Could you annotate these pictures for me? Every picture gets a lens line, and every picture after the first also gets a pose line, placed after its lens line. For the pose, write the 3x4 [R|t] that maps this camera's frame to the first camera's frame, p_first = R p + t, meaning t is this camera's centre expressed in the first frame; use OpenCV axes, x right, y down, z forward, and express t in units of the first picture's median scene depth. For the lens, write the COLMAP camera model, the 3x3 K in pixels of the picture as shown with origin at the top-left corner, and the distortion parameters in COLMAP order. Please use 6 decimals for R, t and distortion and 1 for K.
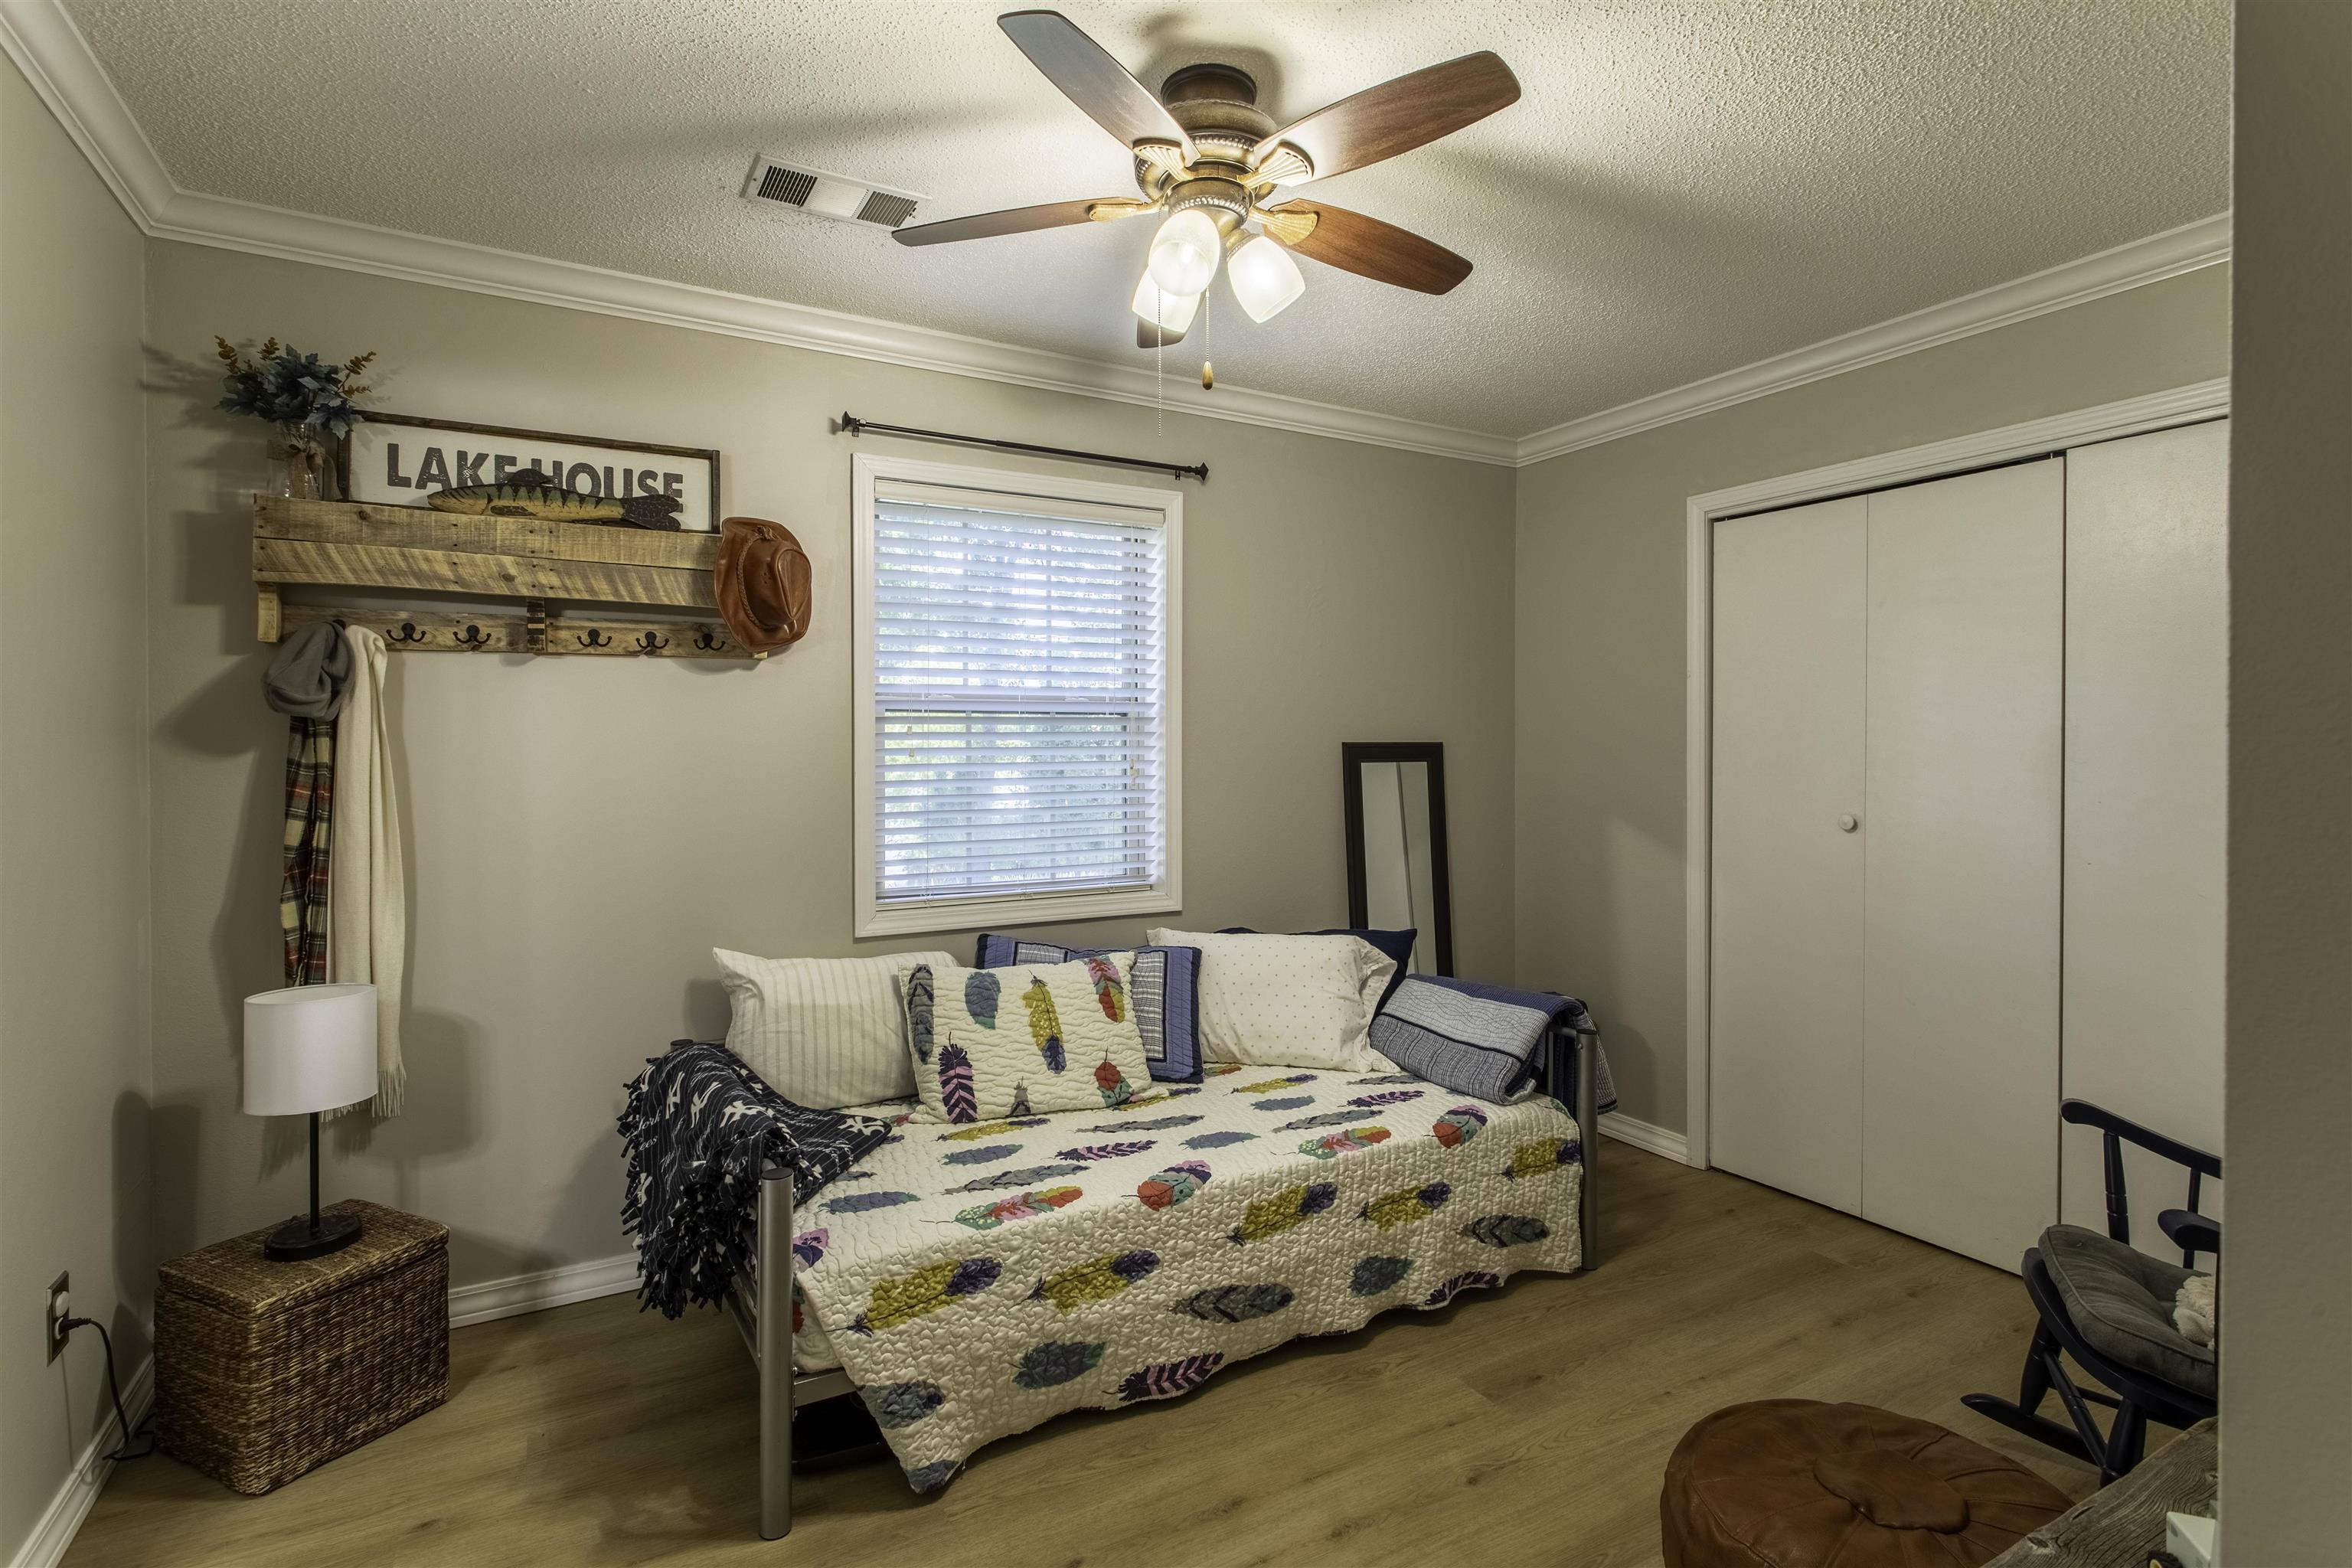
lens RADIAL K [[1129.4, 0, 1181.9], [0, 1129.4, 769.3], [0, 0, 1]] dist [0.002660, 0.002259]
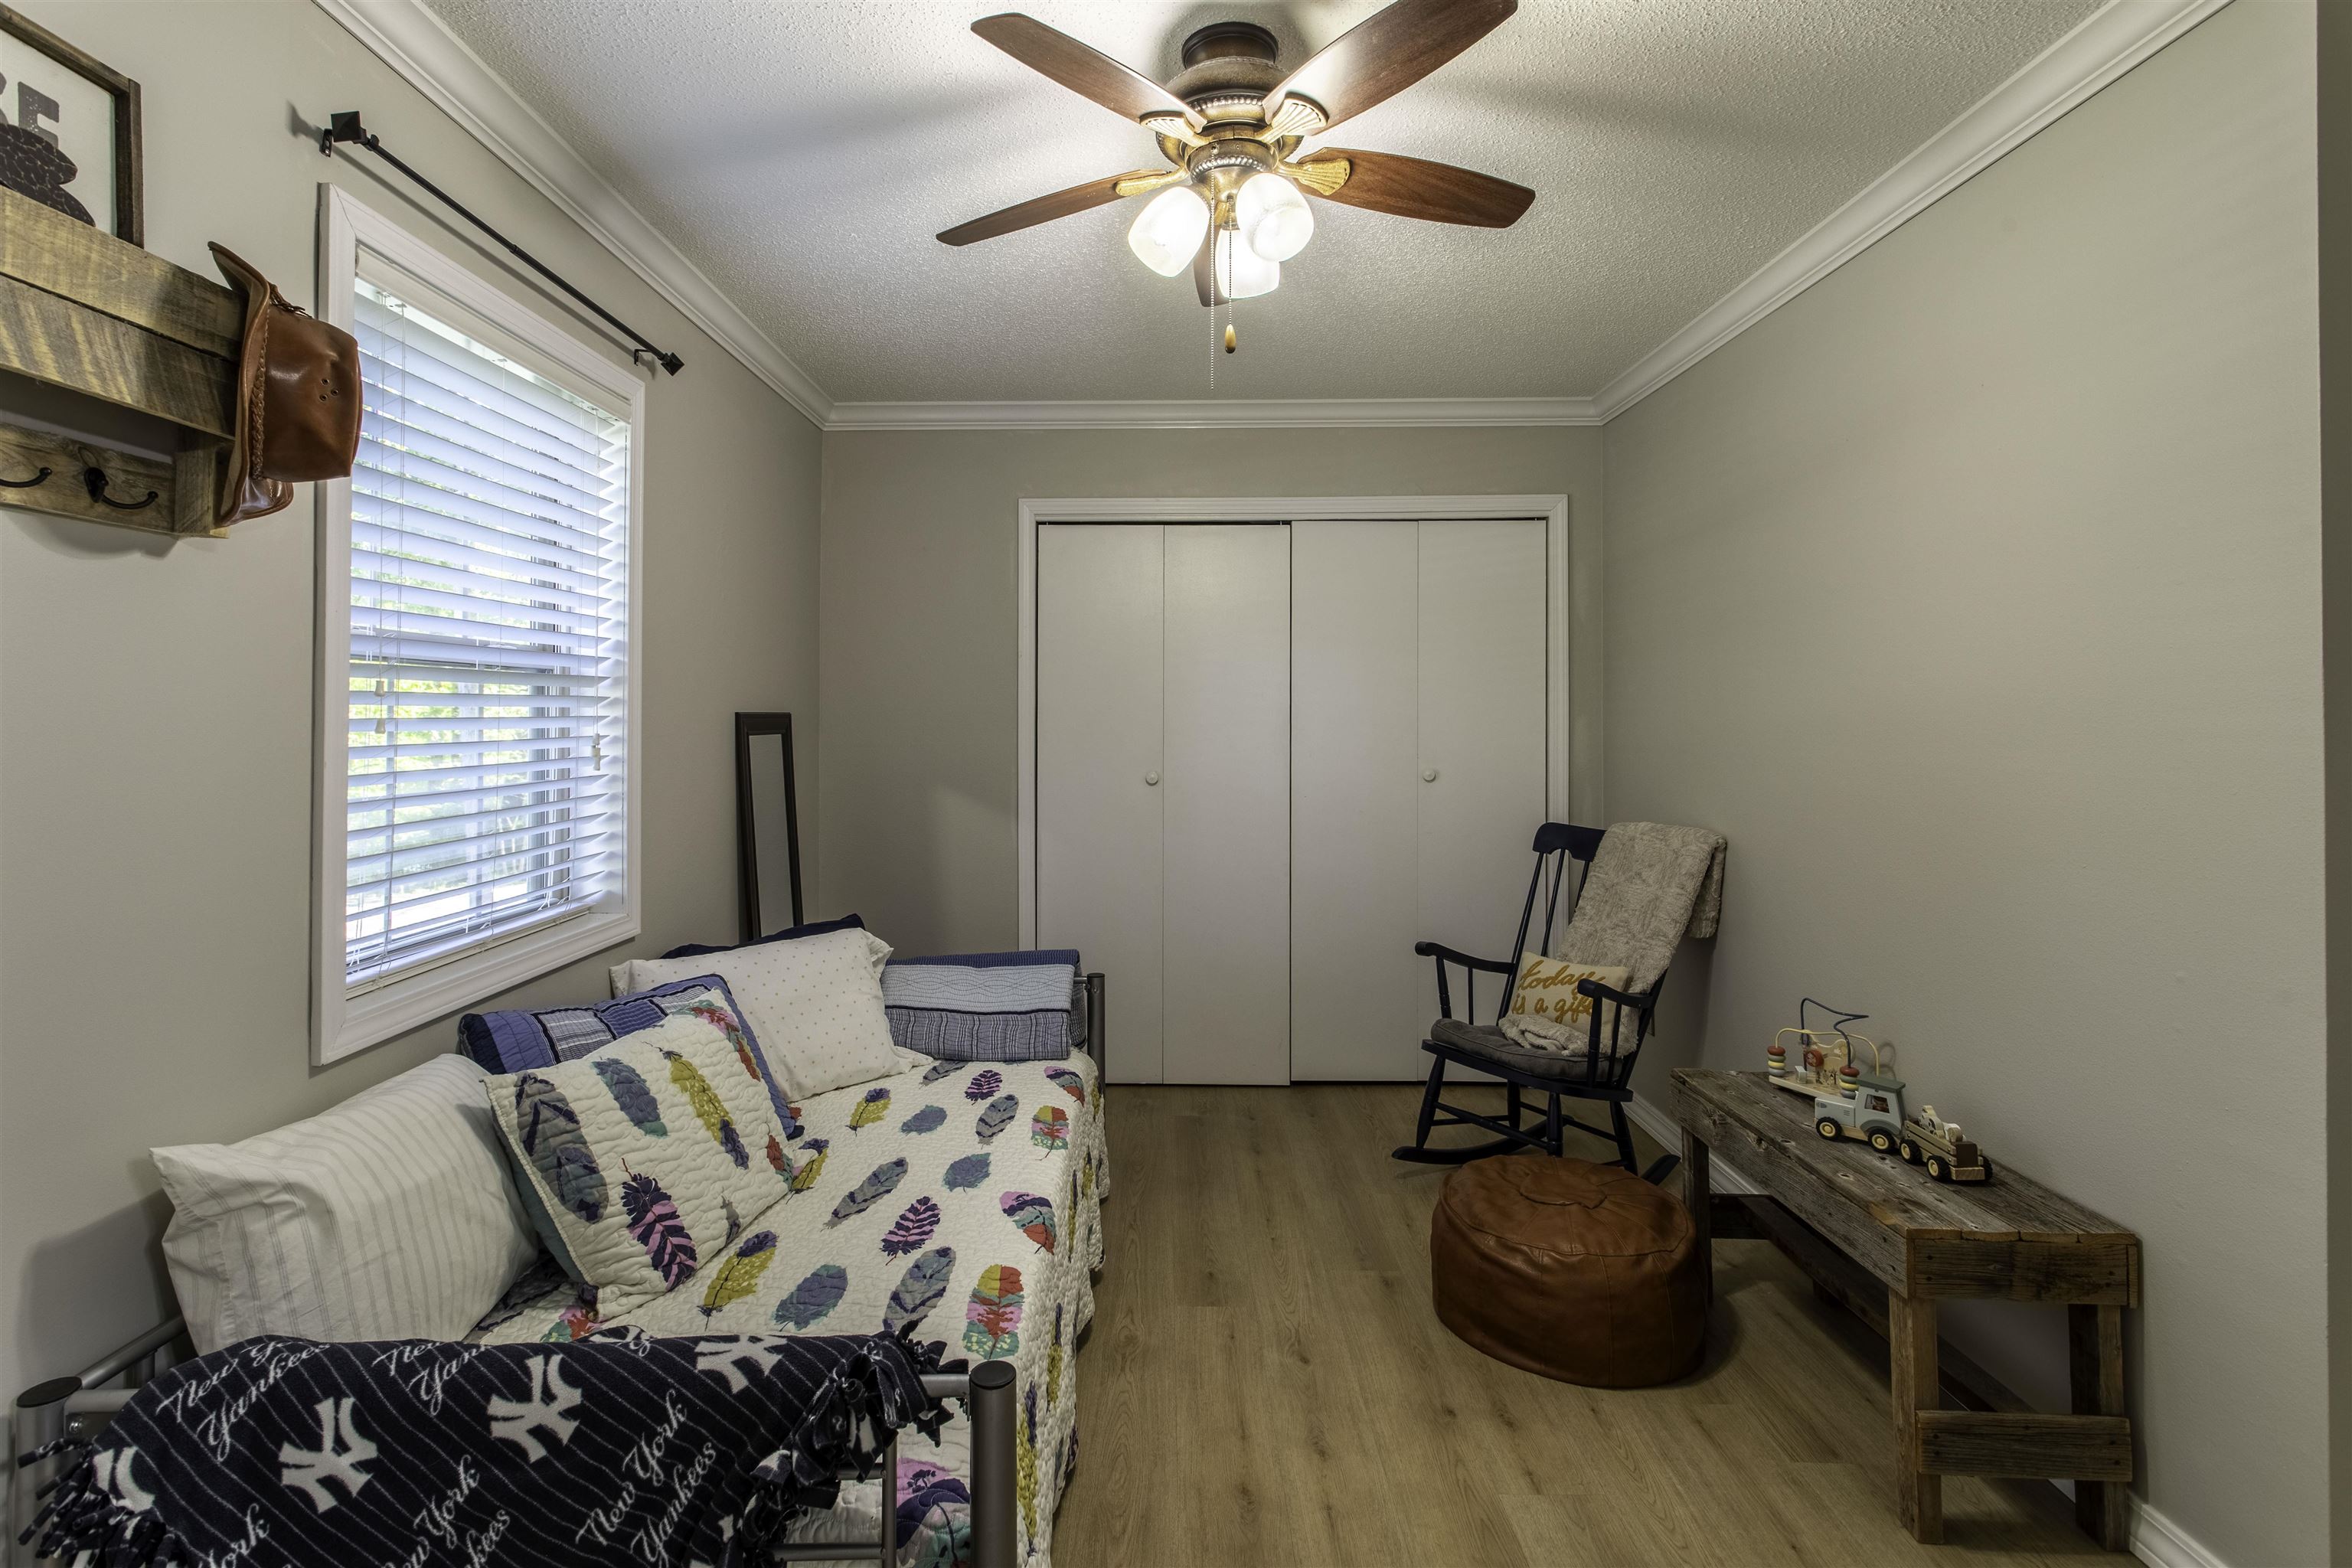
lens RADIAL K [[1129.4, 0, 1164.4], [0, 1129.4, 715.1], [0, 0, 1]] dist [0.002660, 0.002259]
pose [[0.503593, 0.004598, 0.863929, -0.612403], [0.012891, 0.999835, -0.012836, -0.008807], [-0.863845, 0.017601, 0.503450, 0.405656]]
